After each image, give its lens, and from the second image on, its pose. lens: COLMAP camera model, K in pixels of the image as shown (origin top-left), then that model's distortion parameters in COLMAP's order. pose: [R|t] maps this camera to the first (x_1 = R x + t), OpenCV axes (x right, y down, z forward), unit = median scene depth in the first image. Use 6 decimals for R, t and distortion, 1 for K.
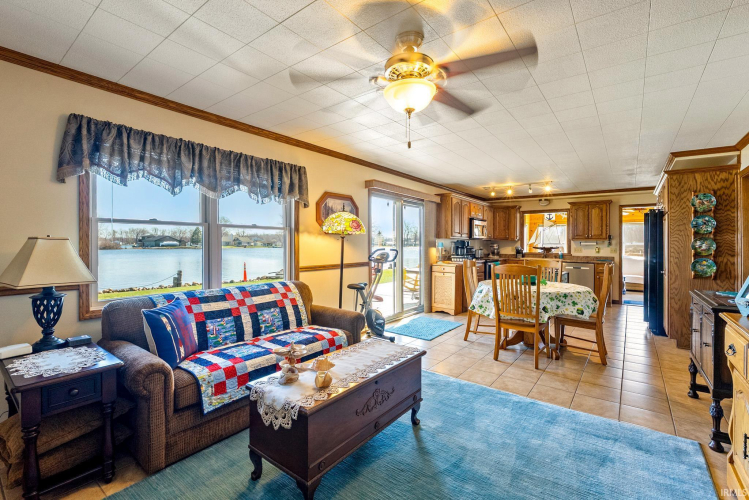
lens RADIAL K [[339.5, 0, 369.0], [0, 339.5, 244.7], [0, 0, 1]] dist [0.002187, -0.001408]
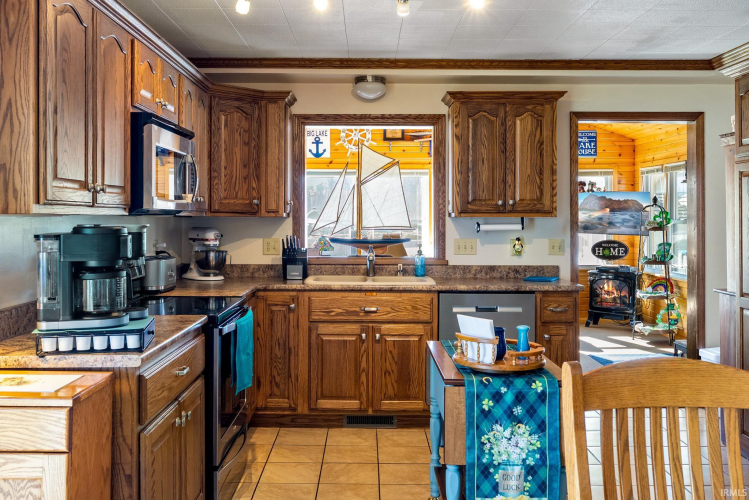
lens RADIAL K [[734.5, 0, 376.1], [0, 734.5, 208.5], [0, 0, 1]] dist [-0.007389, 0.000000]
pose [[0.781612, 0.000610, 0.623765, 0.128247], [0.004969, 0.999962, -0.007205, -0.015937], [-0.623745, 0.008730, 0.781579, 0.534138]]
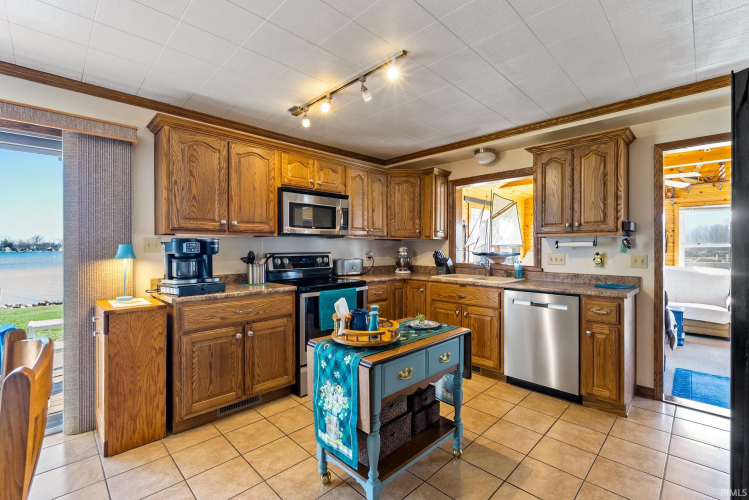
lens RADIAL K [[339.5, 0, 372.5], [0, 339.5, 244.5], [0, 0, 1]] dist [0.002187, -0.001408]
pose [[0.992918, -0.009925, -0.118389, 0.446650], [0.008947, 0.999921, -0.008791, -0.001251], [0.118467, 0.007669, 0.992928, 0.556928]]
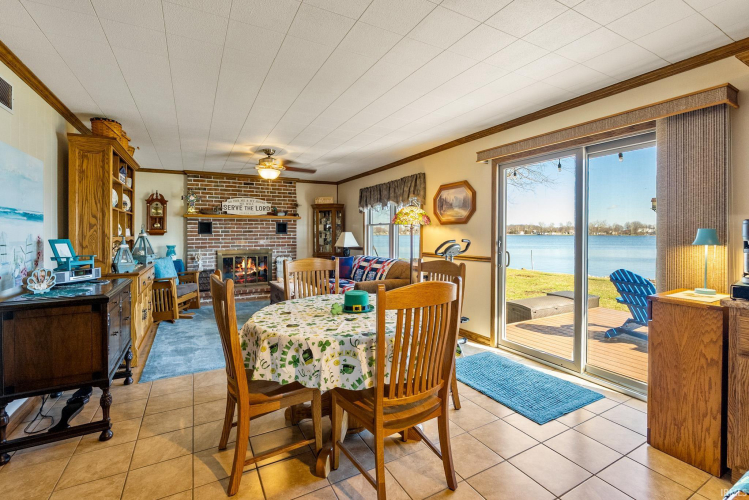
lens RADIAL K [[339.5, 0, 373.8], [0, 339.5, 226.1], [0, 0, 1]] dist [0.002187, -0.001408]
pose [[-0.407505, -0.022758, -0.912919, 0.551573], [0.001684, 0.999669, -0.025672, -0.001177], [0.913201, -0.011999, -0.407332, 0.738168]]
